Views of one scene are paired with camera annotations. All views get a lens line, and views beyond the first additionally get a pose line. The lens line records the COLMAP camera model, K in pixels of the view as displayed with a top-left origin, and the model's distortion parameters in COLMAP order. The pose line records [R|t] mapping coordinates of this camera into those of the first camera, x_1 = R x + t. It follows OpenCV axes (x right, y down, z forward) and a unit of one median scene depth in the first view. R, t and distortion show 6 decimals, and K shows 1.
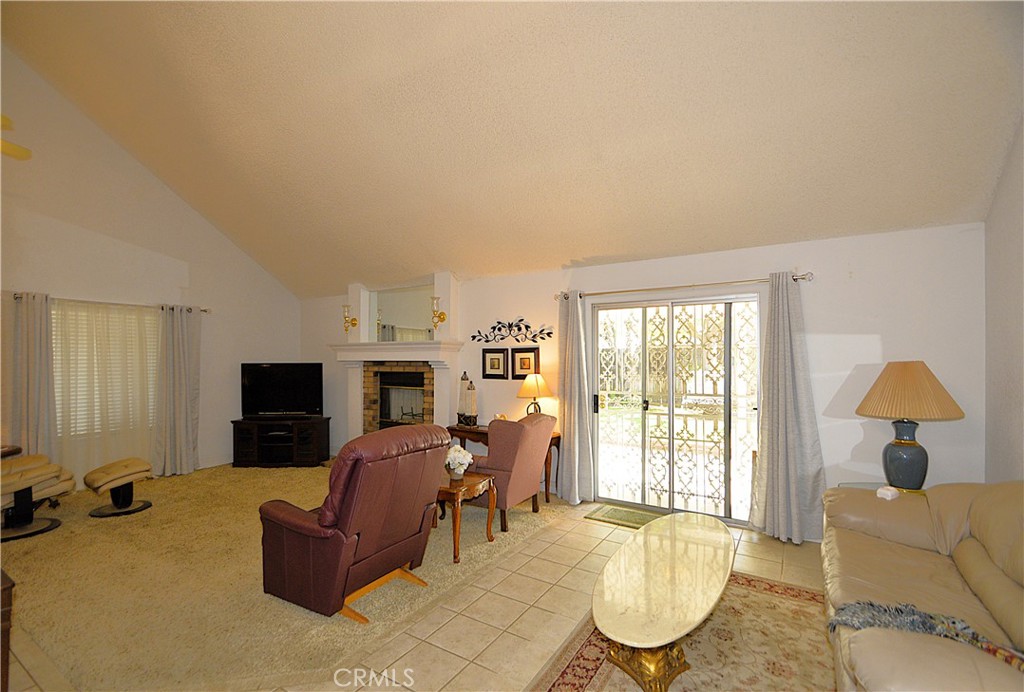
lens RADIAL K [[459.4, 0, 498.0], [0, 459.4, 359.3], [0, 0, 1]] dist [-0.006293, -0.008894]
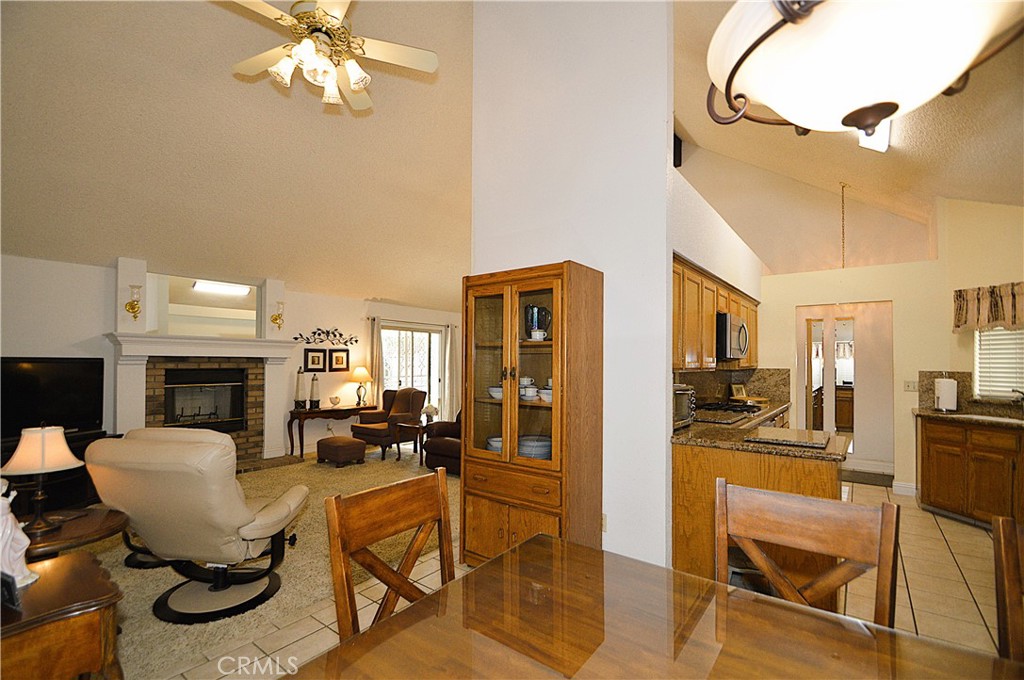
lens RADIAL K [[448.8, 0, 502.8], [0, 448.8, 355.7], [0, 0, 1]] dist [0.004353, -0.009564]
pose [[0.098351, 0.019270, 0.994965, -1.263463], [-0.000180, 0.999813, -0.019346, 0.021578], [-0.995152, 0.001723, 0.098336, 0.355362]]
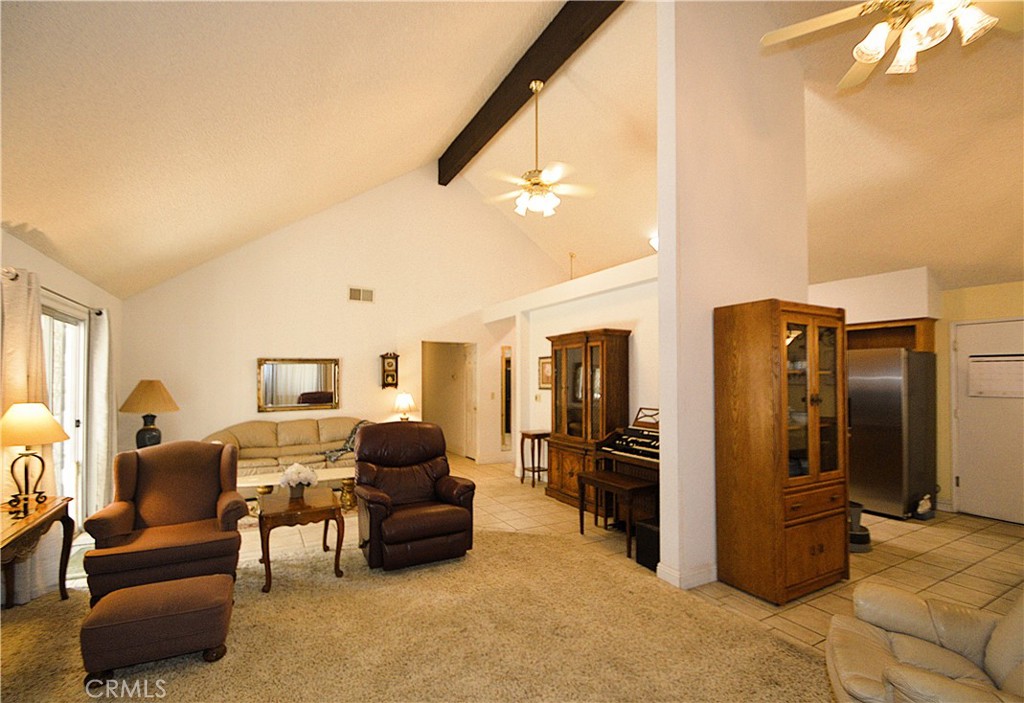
lens RADIAL K [[469.4, 0, 510.4], [0, 469.4, 368.9], [0, 0, 1]] dist [0.002491, -0.005138]
pose [[-0.874133, 0.013197, 0.485507, -0.677409], [0.004741, 0.999815, -0.018641, 0.001999], [-0.485664, -0.013993, -0.874034, 1.130850]]
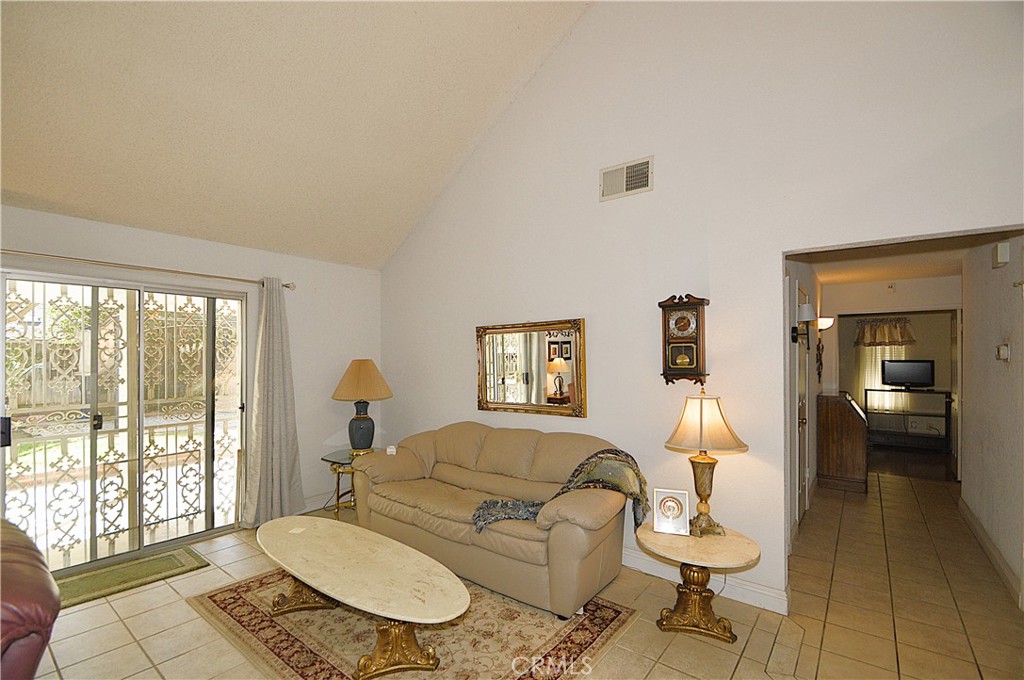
lens RADIAL K [[448.8, 0, 496.3], [0, 448.8, 354.5], [0, 0, 1]] dist [0.004353, -0.009564]
pose [[0.118832, 0.010079, 0.992863, -0.266524], [0.004564, 0.999932, -0.010697, 0.003638], [-0.992904, 0.005803, 0.118778, 0.253372]]
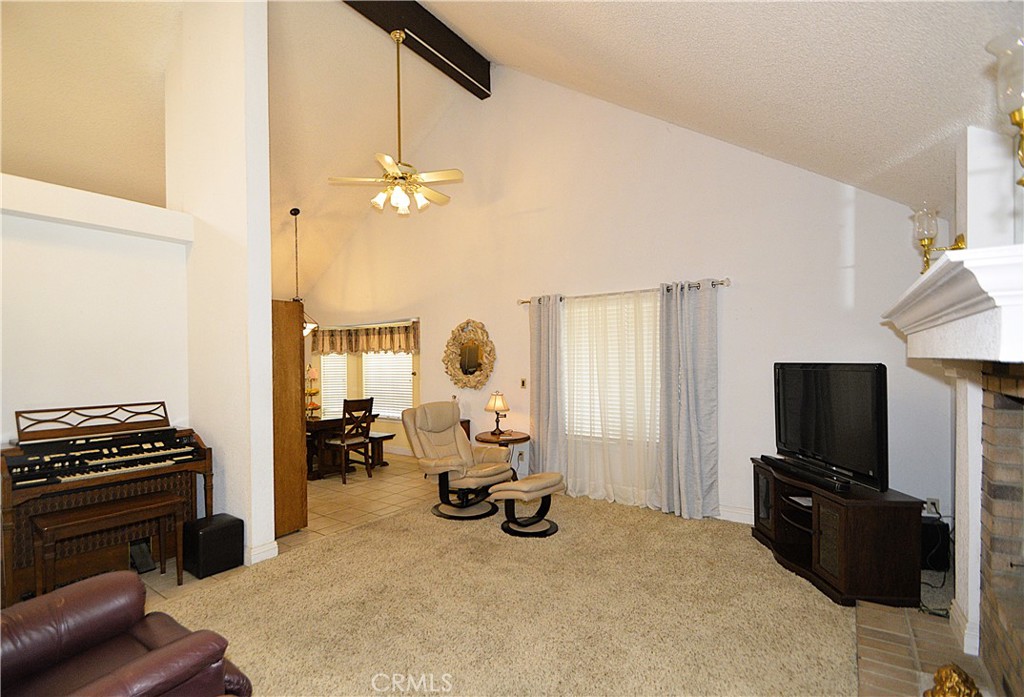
lens RADIAL K [[469.4, 0, 487.4], [0, 469.4, 369.0], [0, 0, 1]] dist [0.002491, -0.005138]
pose [[-0.061268, 0.014579, -0.998015, 0.069888], [0.005865, 0.999881, 0.014246, 0.007889], [0.998104, -0.004981, -0.061346, 0.833968]]
